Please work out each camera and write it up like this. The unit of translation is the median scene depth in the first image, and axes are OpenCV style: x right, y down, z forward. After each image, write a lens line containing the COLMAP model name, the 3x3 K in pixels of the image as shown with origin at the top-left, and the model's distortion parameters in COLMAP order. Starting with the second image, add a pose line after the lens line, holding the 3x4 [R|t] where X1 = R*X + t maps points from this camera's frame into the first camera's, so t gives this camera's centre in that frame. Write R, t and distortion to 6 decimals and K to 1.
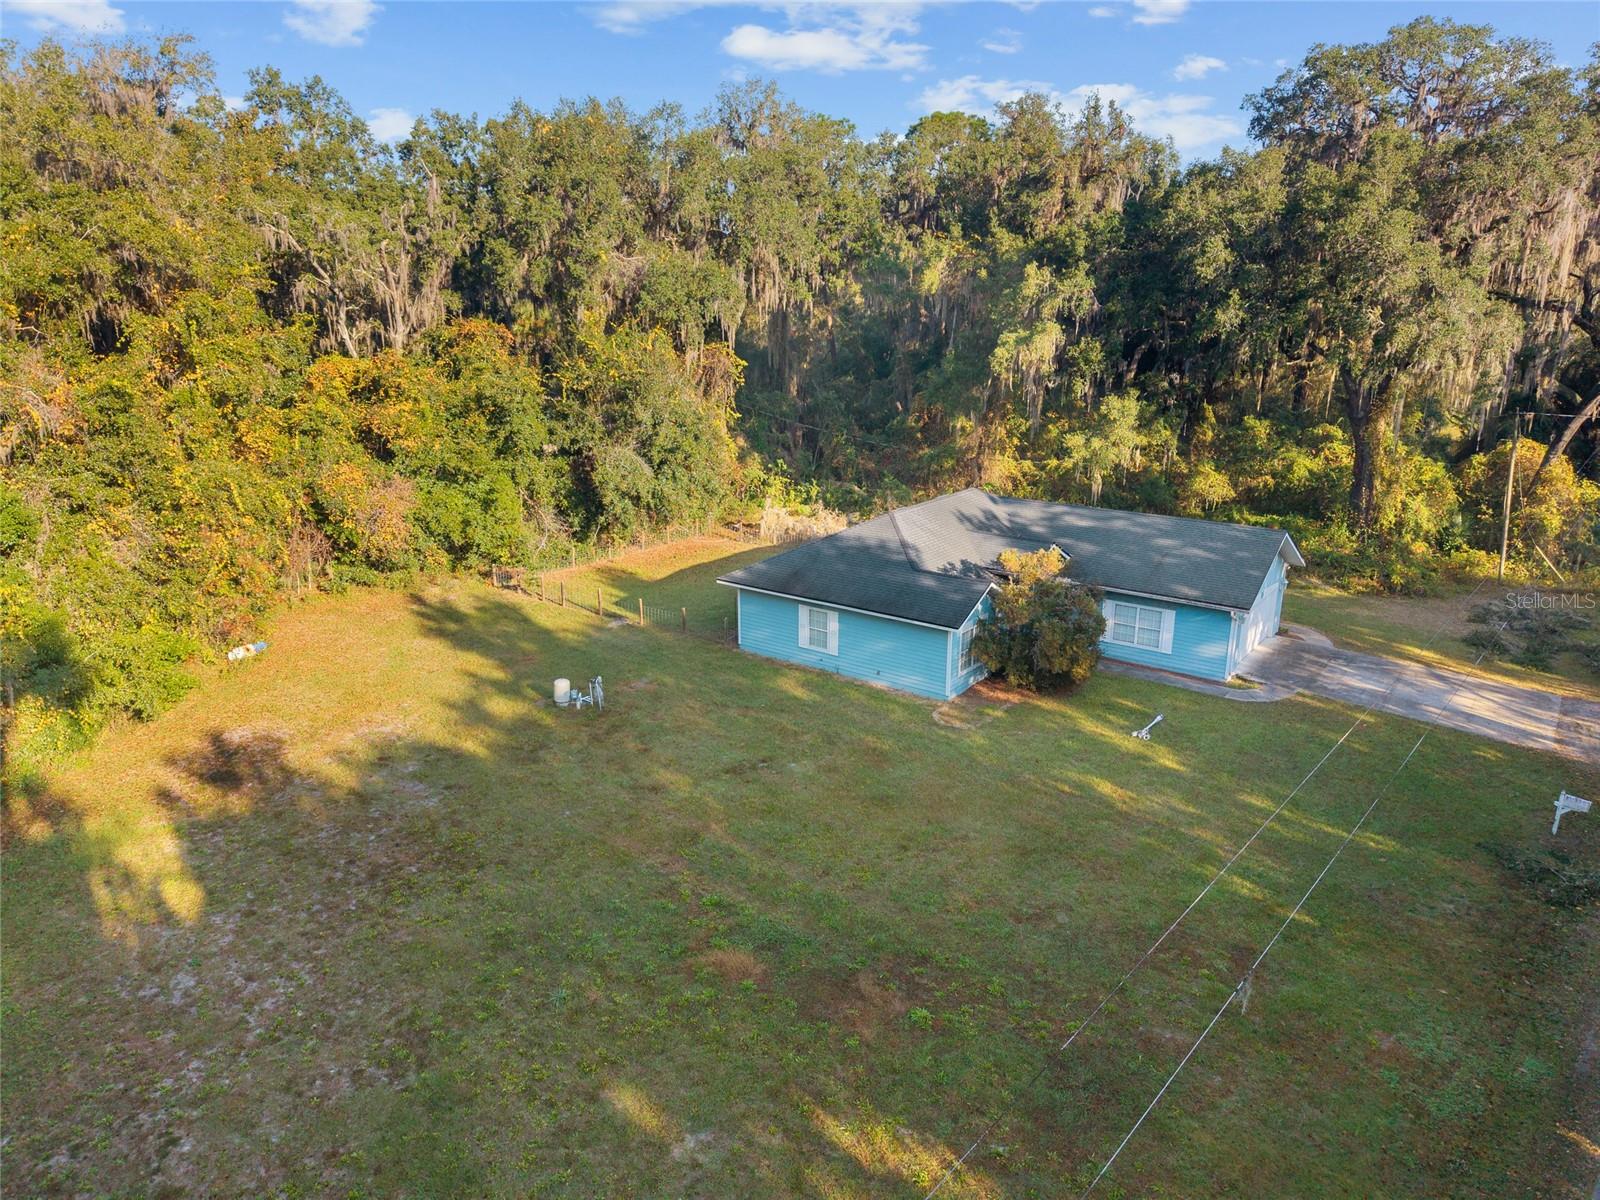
lens RADIAL K [[1095.7, 0, 804.1], [0, 1095.7, 606.4], [0, 0, 1]] dist [0.000421, 0.001547]
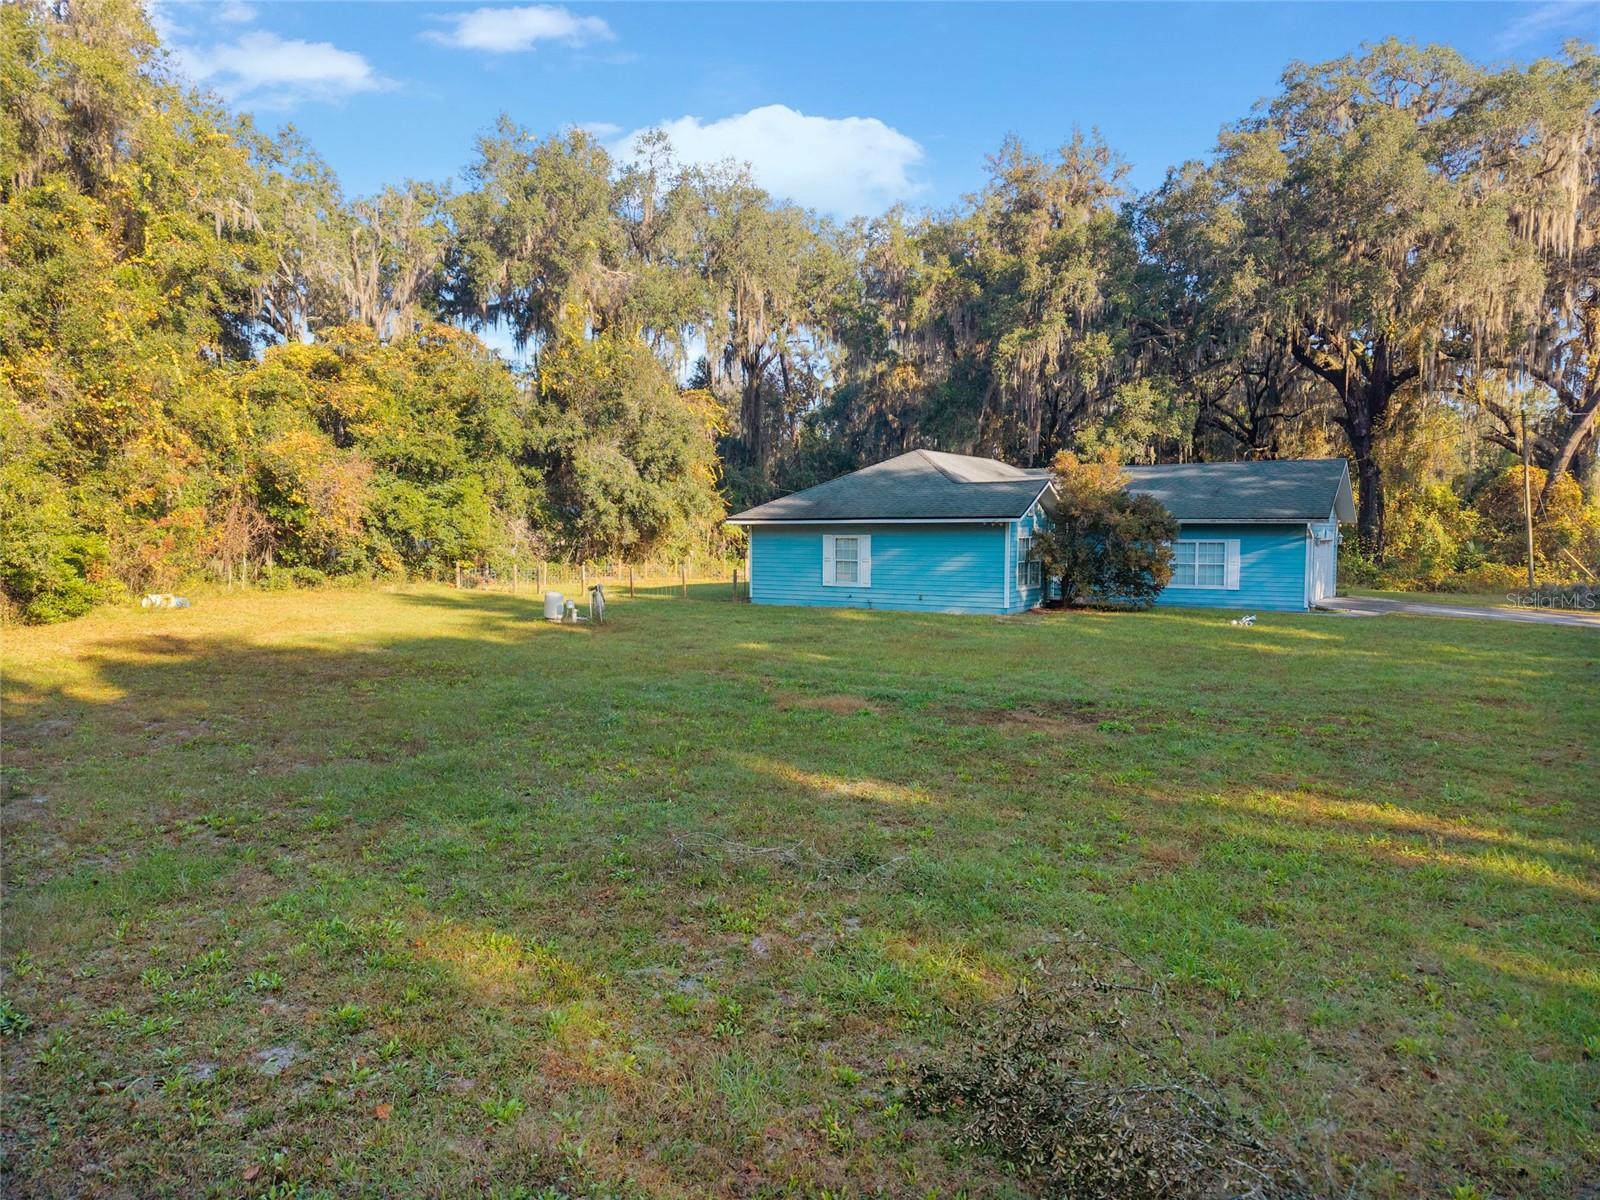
lens RADIAL K [[1094.0, 0, 806.0], [0, 1094.0, 594.7], [0, 0, 1]] dist [0.004899, -0.000107]
pose [[0.997577, -0.005401, 0.069357, -0.063146], [0.020520, 0.975469, -0.219178, 0.186562], [-0.066472, 0.220071, 0.973217, 0.121864]]
